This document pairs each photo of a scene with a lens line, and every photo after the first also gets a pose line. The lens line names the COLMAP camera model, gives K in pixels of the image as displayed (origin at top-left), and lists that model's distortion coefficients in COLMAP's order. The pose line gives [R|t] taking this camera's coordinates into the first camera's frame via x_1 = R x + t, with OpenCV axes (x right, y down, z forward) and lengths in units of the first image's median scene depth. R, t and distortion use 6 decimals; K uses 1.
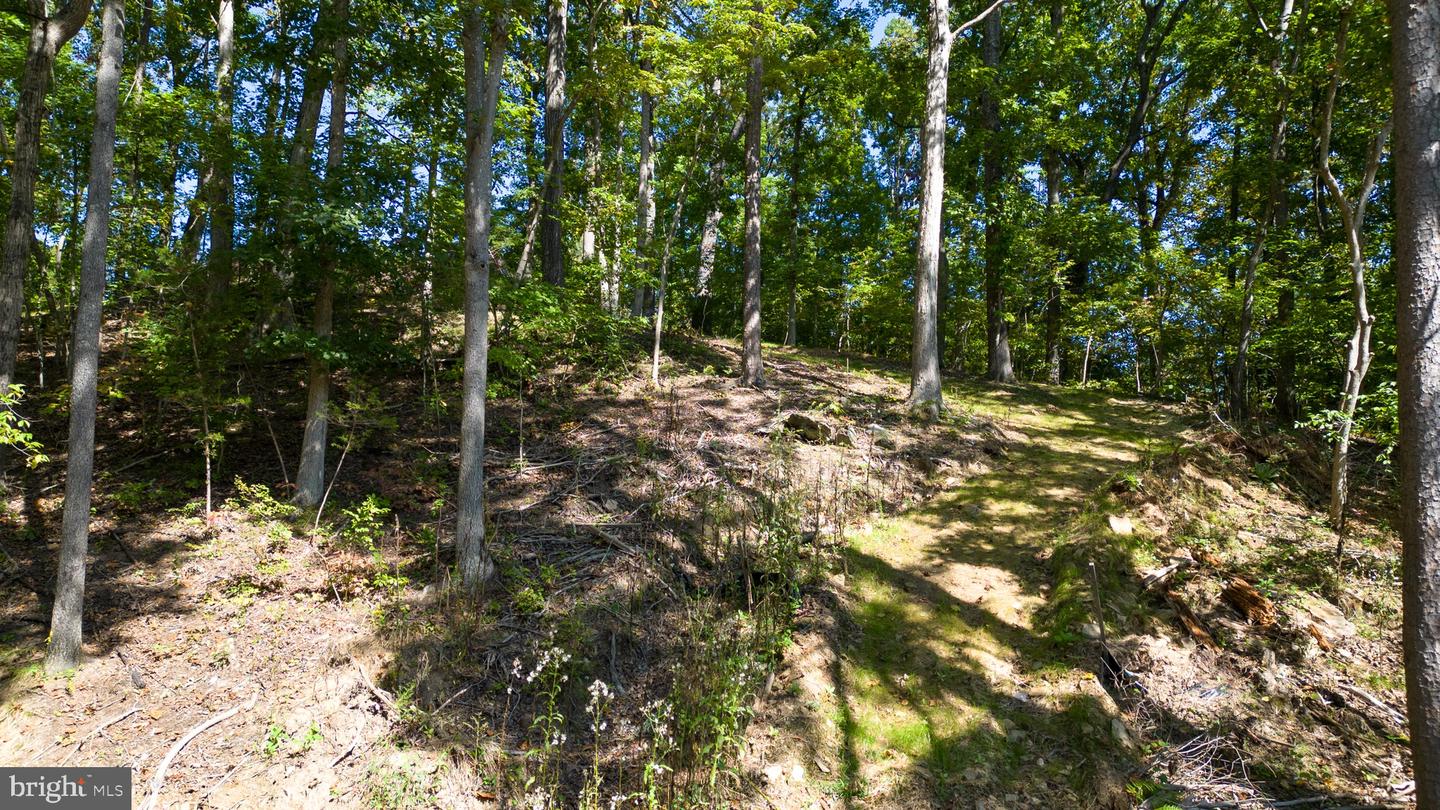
lens RADIAL K [[1029.7, 0, 695.8], [0, 1029.7, 404.7], [0, 0, 1]] dist [0.096897, -0.156962]
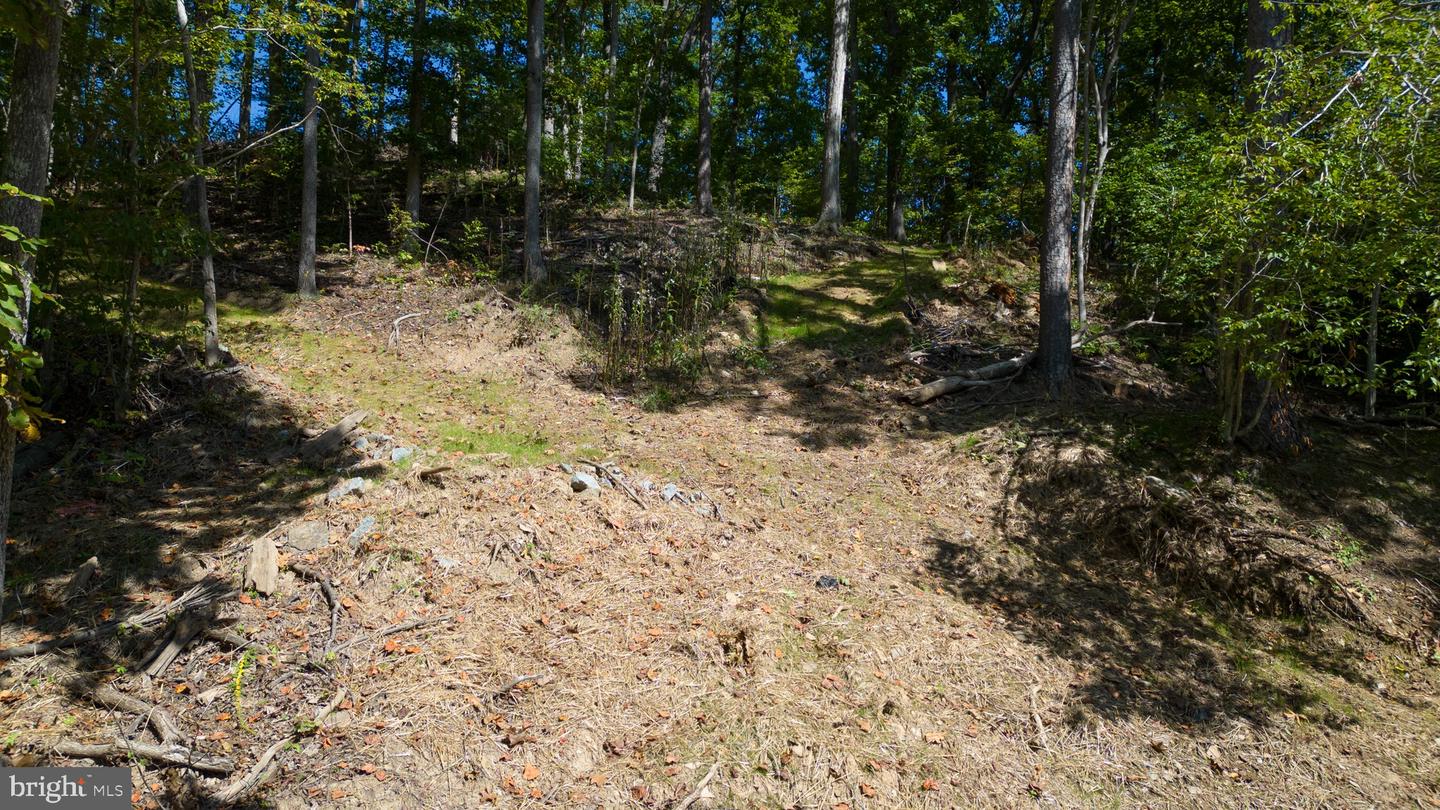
lens RADIAL K [[1029.7, 0, 695.8], [0, 1029.7, 404.7], [0, 0, 1]] dist [0.096897, -0.156962]
pose [[0.998009, 0.009110, 0.062406, -0.040884], [-0.012532, 0.998426, 0.054658, 0.170646], [-0.061809, -0.055331, 0.996553, -0.391847]]
